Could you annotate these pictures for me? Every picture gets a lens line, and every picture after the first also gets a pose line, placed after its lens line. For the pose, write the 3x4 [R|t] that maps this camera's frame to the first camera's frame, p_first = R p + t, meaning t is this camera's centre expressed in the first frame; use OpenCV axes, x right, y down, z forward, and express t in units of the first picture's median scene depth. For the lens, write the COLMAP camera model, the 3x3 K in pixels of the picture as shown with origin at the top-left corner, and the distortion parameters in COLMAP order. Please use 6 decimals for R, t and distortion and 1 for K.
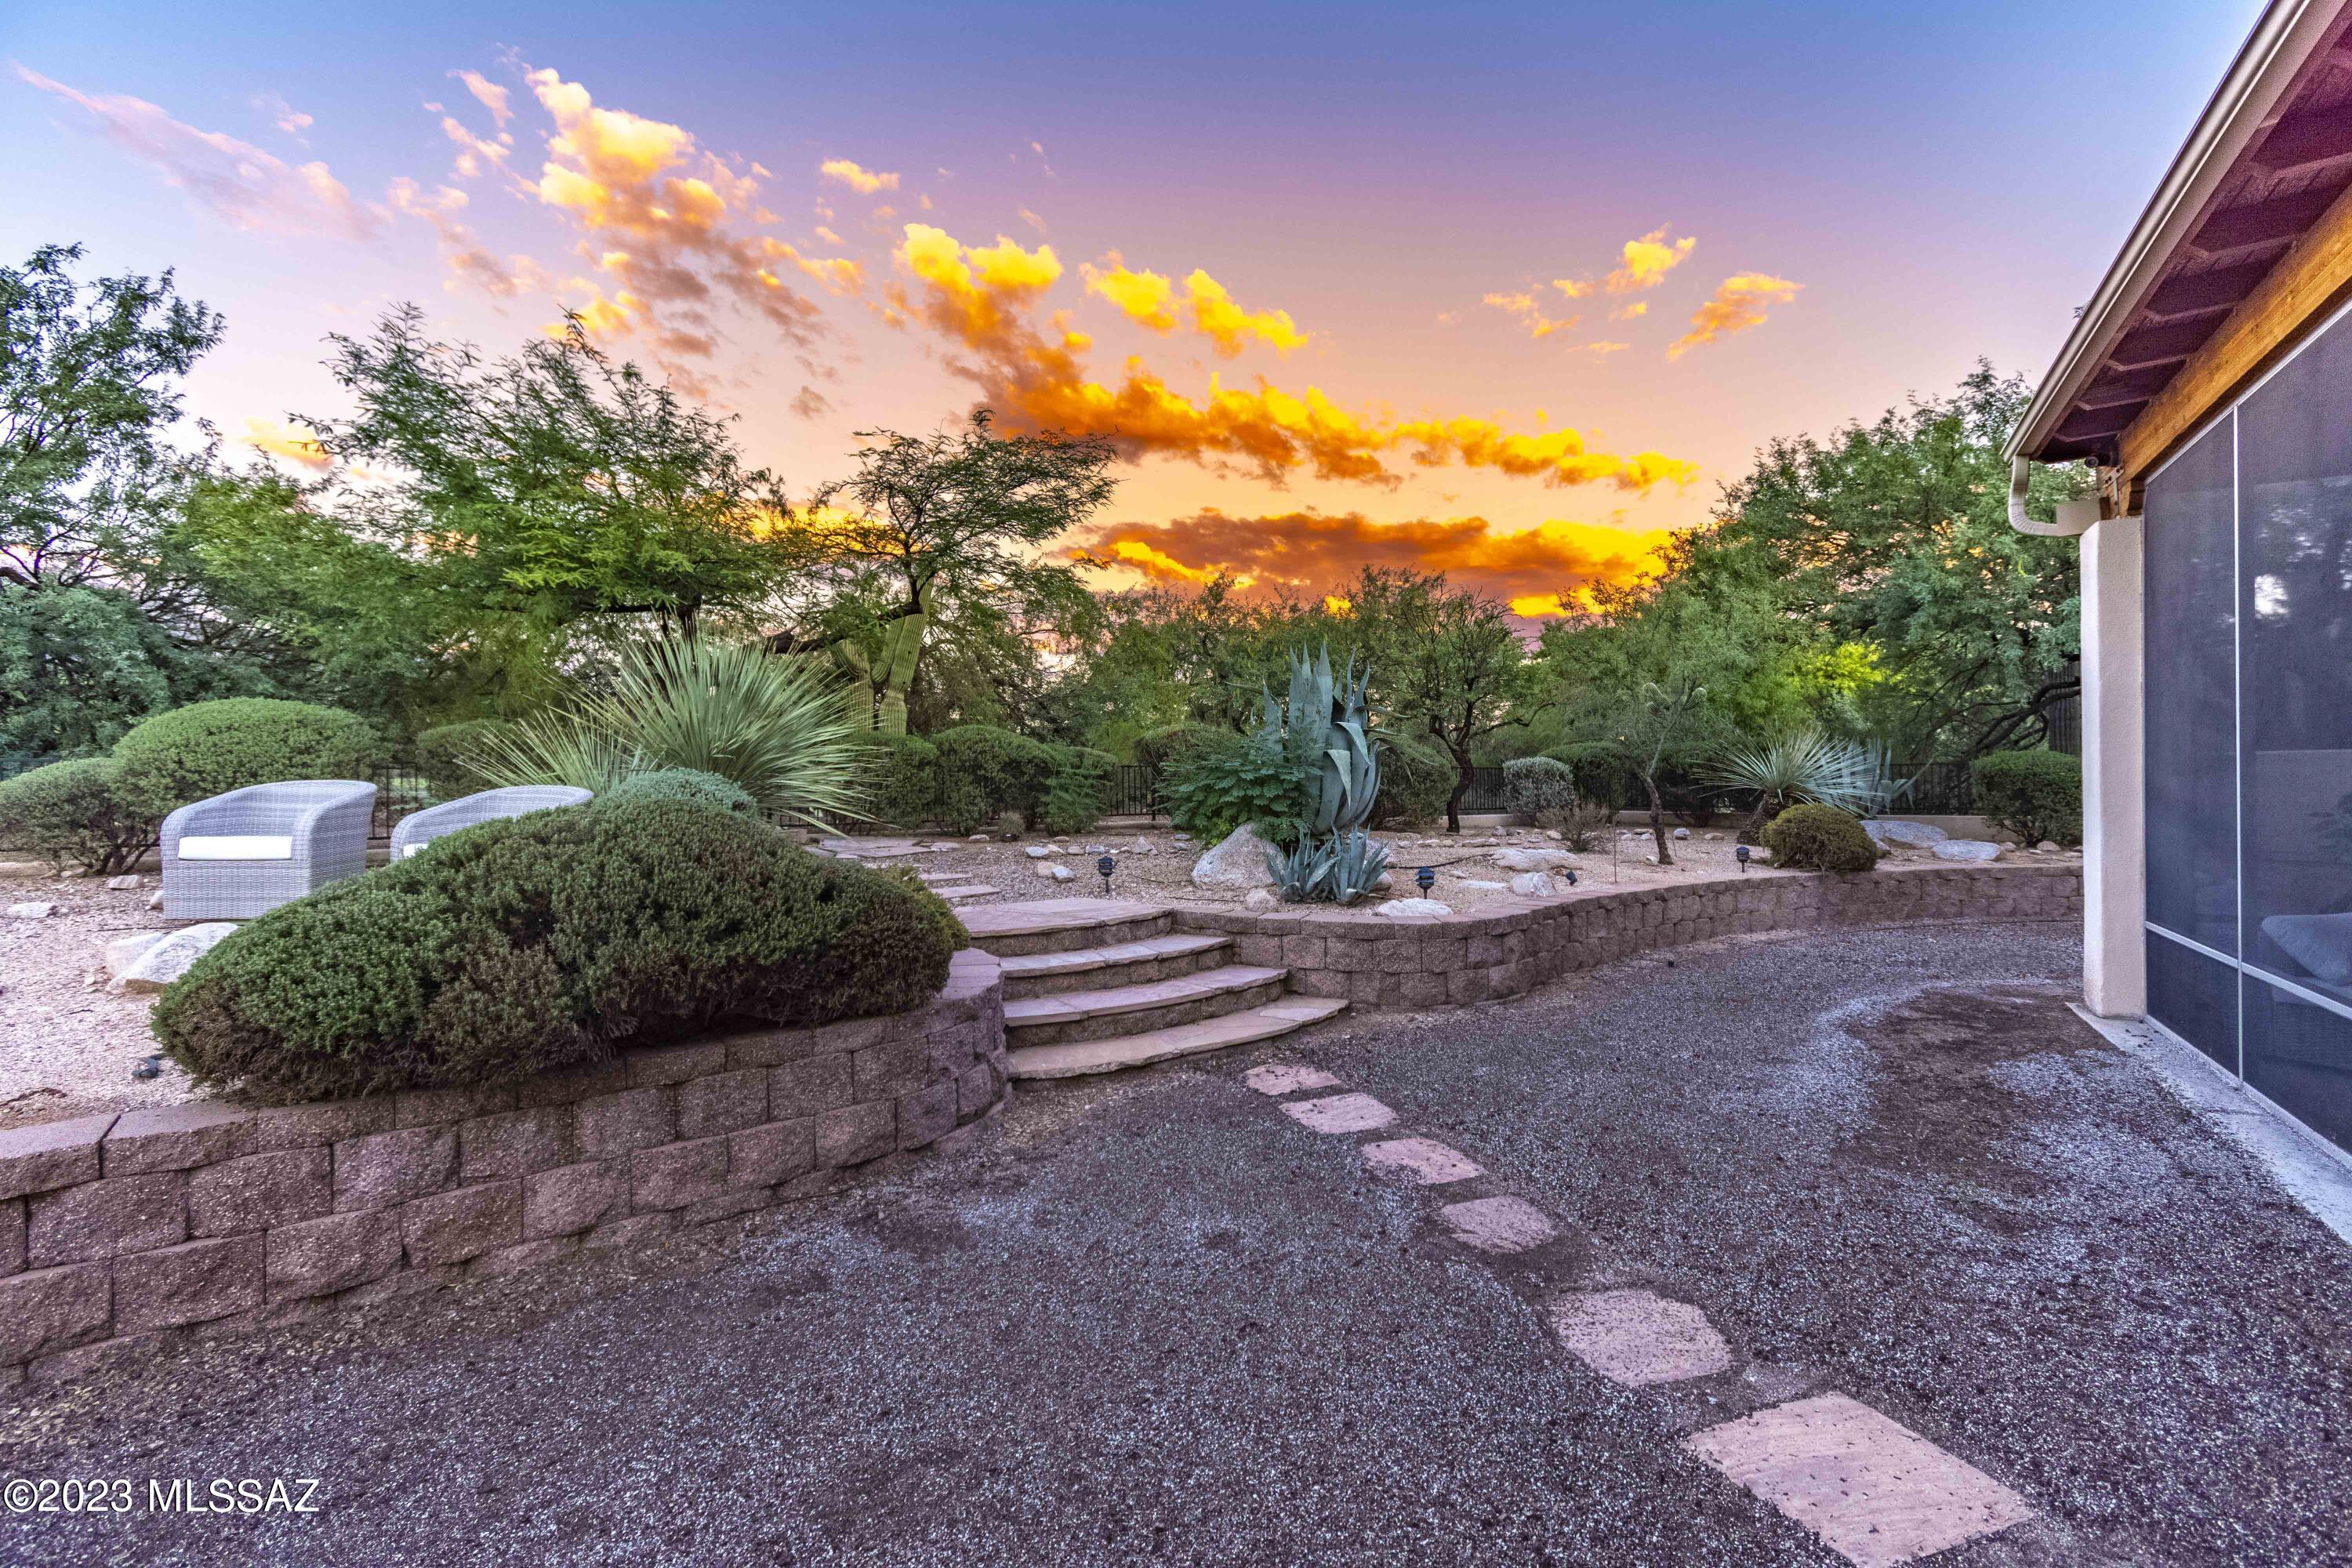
lens RADIAL K [[1052.4, 0, 1175.0], [0, 1052.4, 783.9], [0, 0, 1]] dist [0.003842, -0.003602]
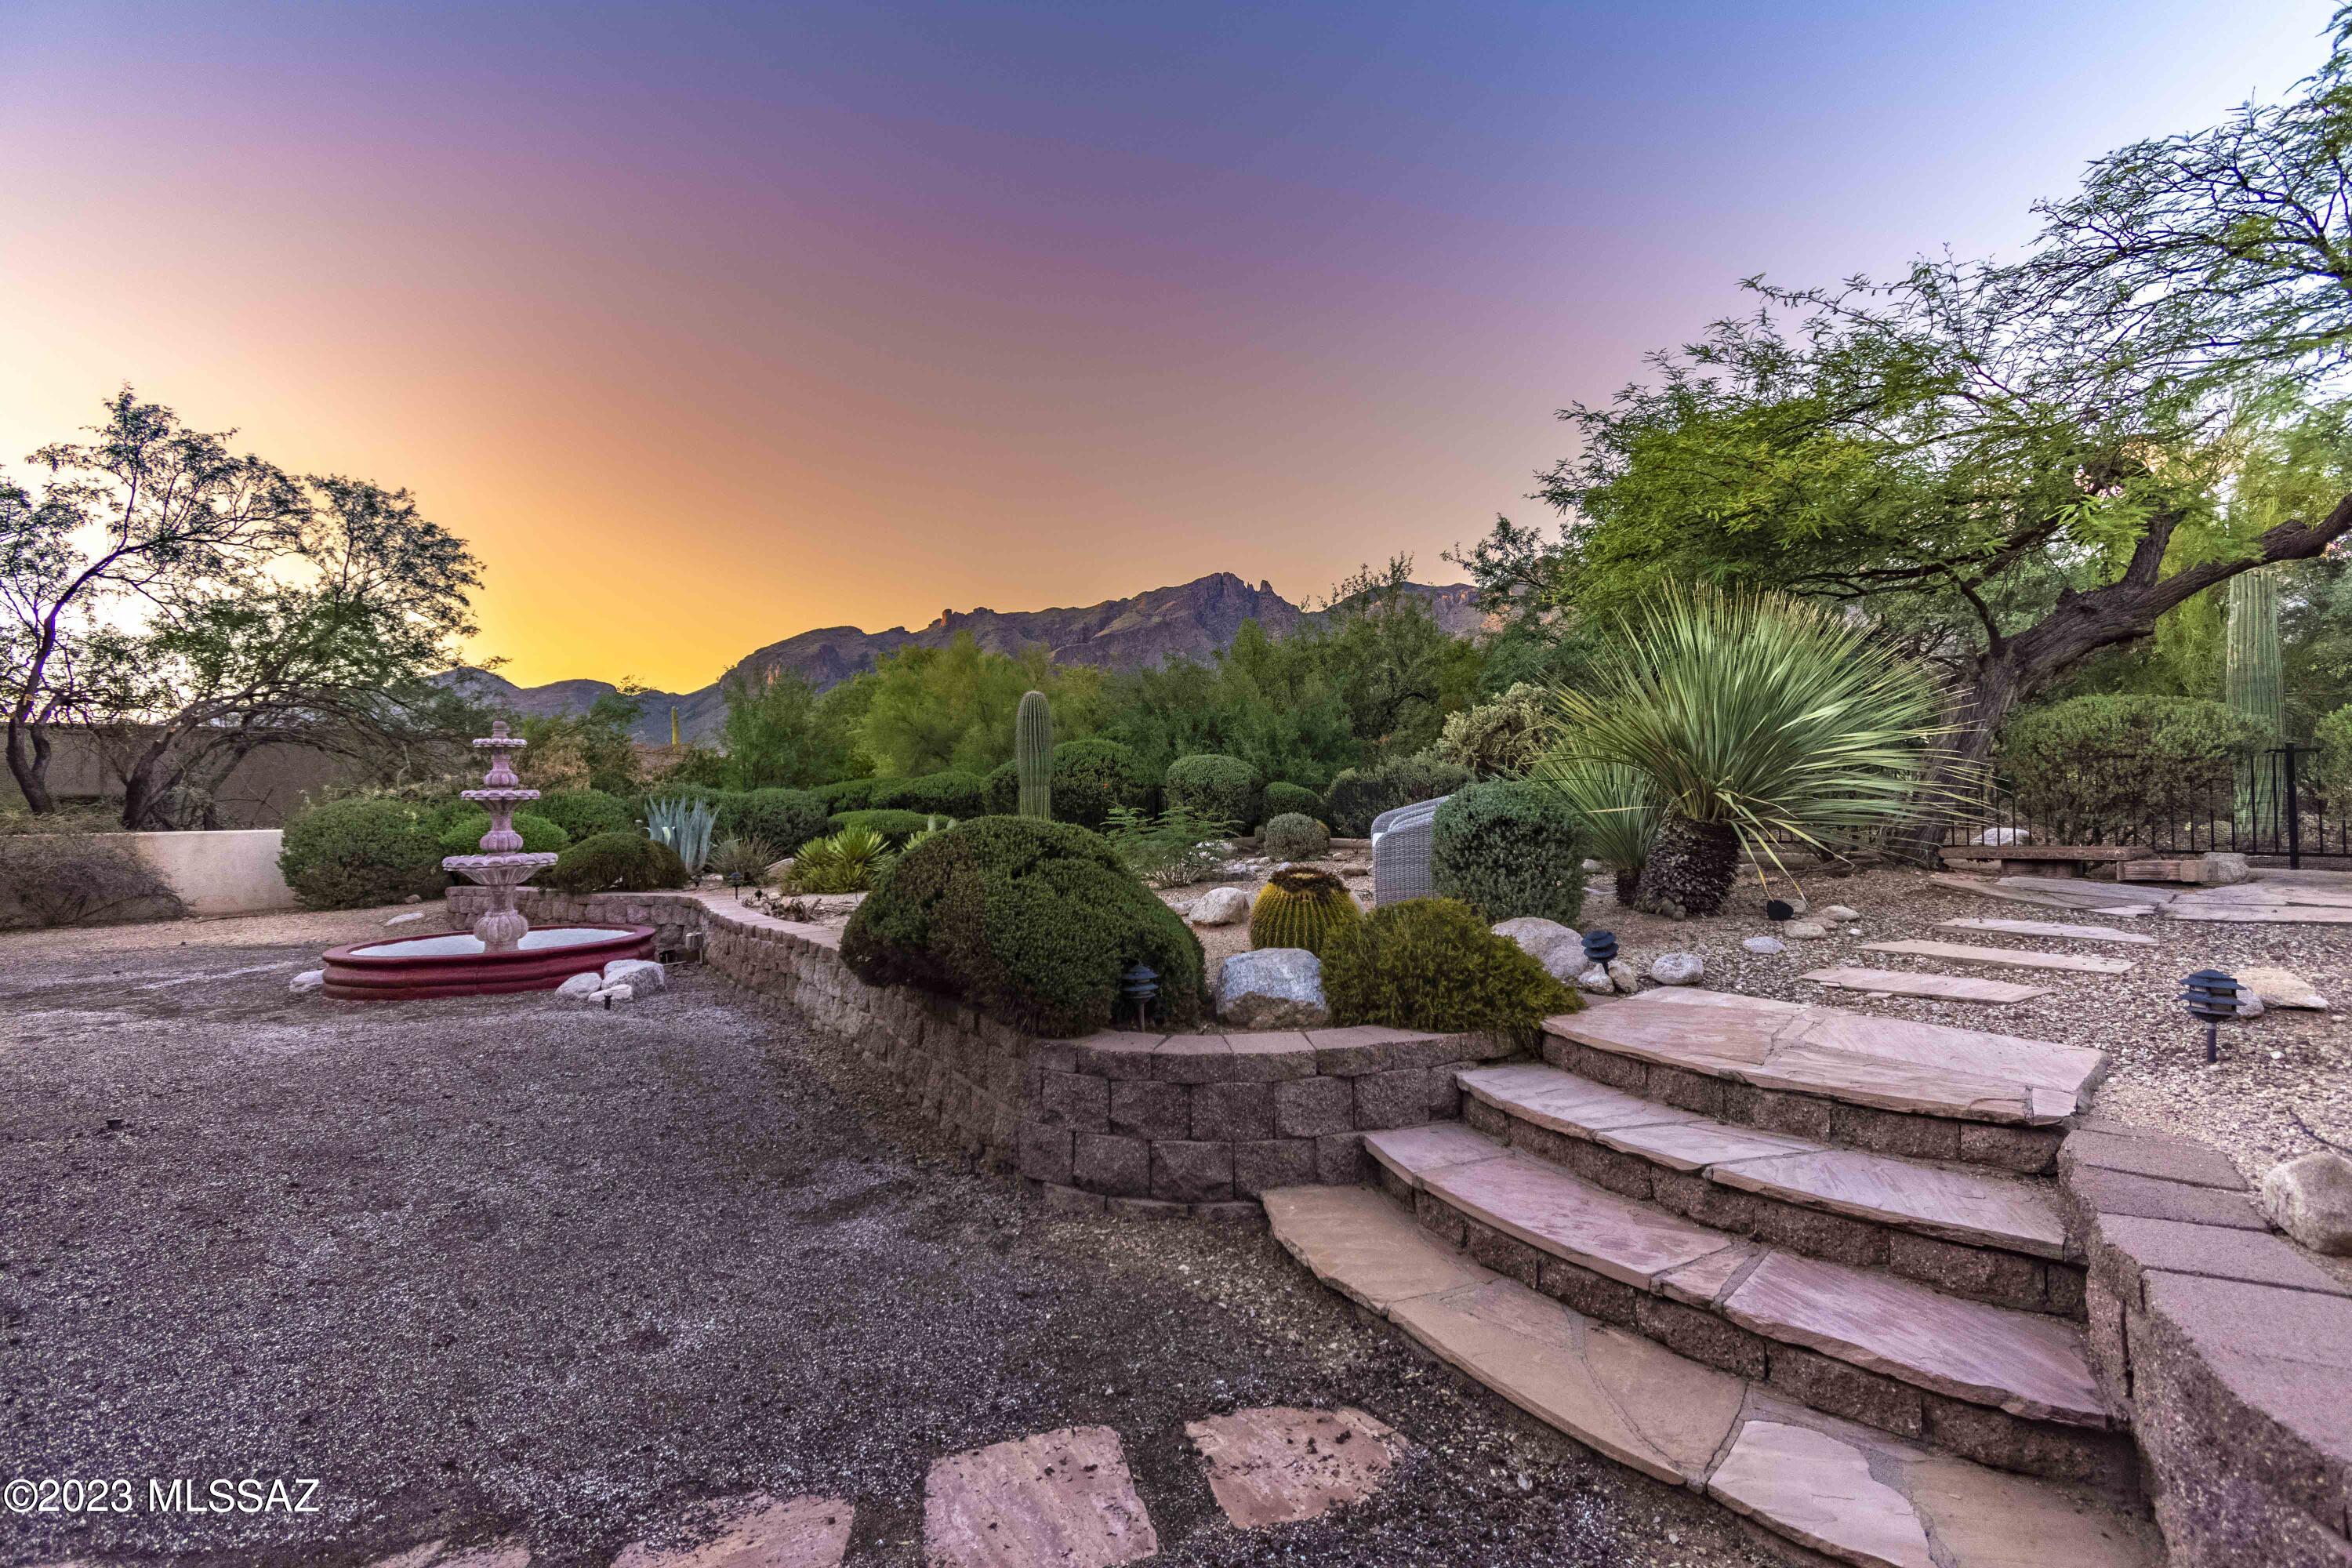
lens RADIAL K [[1052.4, 0, 1175.9], [0, 1052.4, 788.1], [0, 0, 1]] dist [0.003842, -0.003602]
pose [[-0.112309, -0.008684, -0.993635, 0.656467], [0.004813, 0.999945, -0.009283, 0.006238], [0.993662, -0.005825, -0.112261, 1.196447]]
